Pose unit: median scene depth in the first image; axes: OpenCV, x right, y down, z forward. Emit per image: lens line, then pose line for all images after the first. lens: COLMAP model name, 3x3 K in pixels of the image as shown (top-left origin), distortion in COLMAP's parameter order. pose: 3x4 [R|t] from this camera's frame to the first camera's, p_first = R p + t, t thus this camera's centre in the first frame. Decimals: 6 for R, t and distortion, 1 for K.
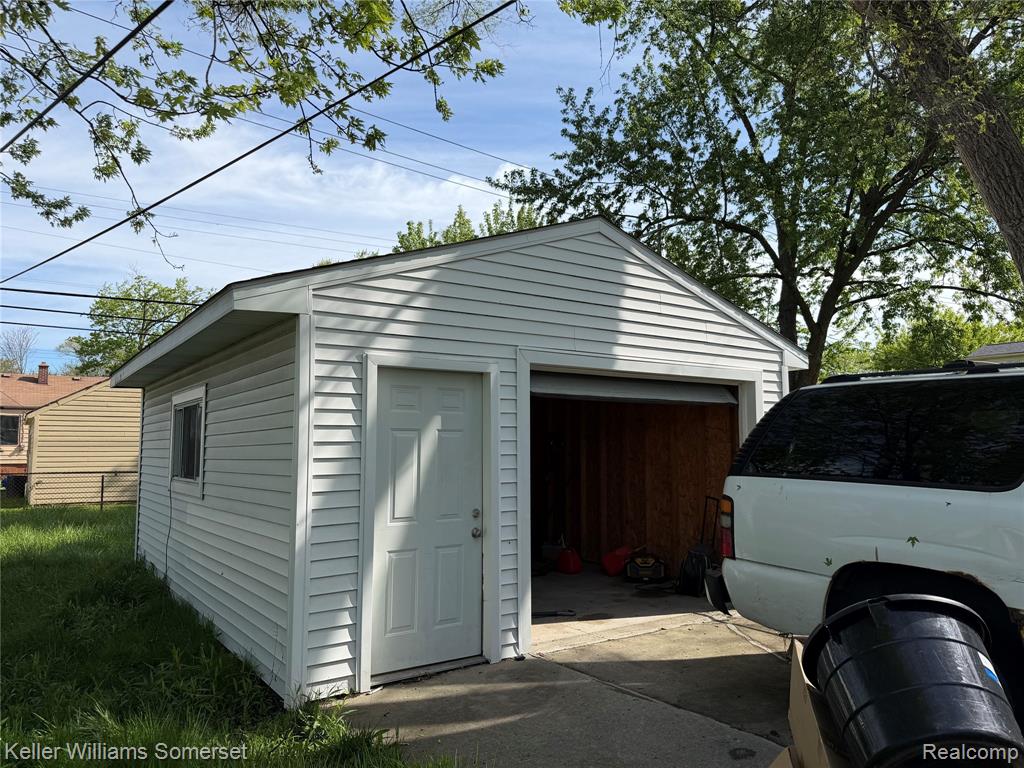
lens RADIAL K [[713.9, 0, 512.0], [0, 713.9, 384.0], [0, 0, 1]] dist [0.003951, 0.000697]
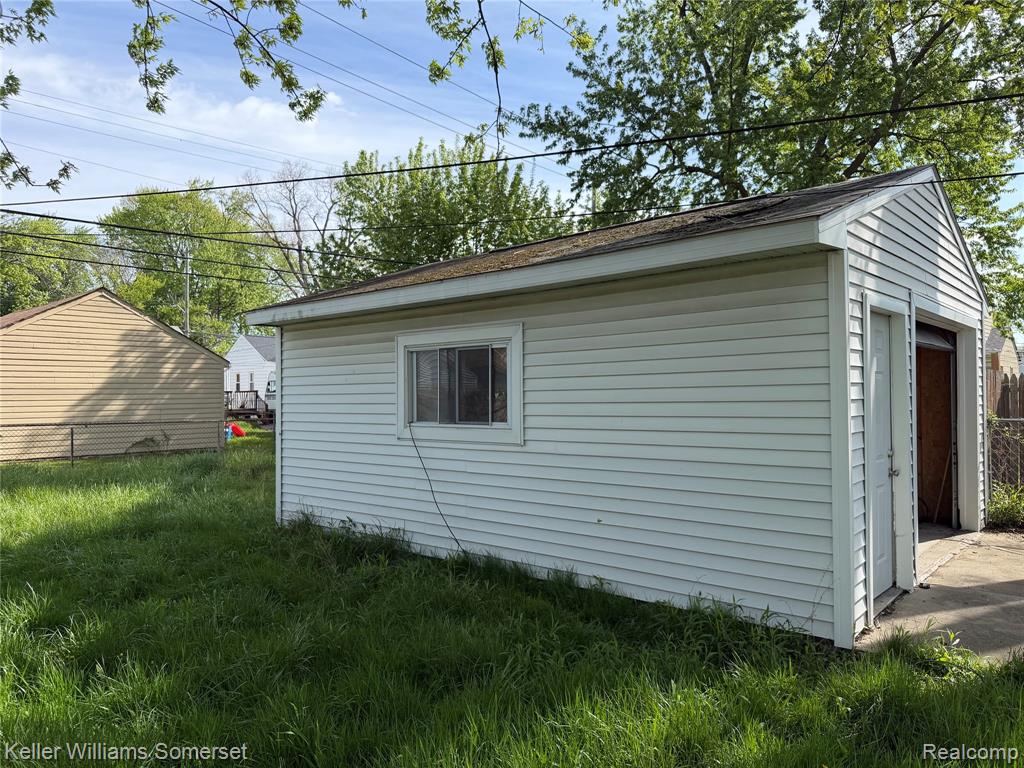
lens RADIAL K [[728.4, 0, 512.0], [0, 728.4, 384.0], [0, 0, 1]] dist [0.006028, -0.001365]
pose [[0.975179, -0.002615, 0.221403, -0.264399], [-0.013931, 0.997224, 0.073140, 0.003732], [-0.220979, -0.074409, 0.972436, 0.032223]]
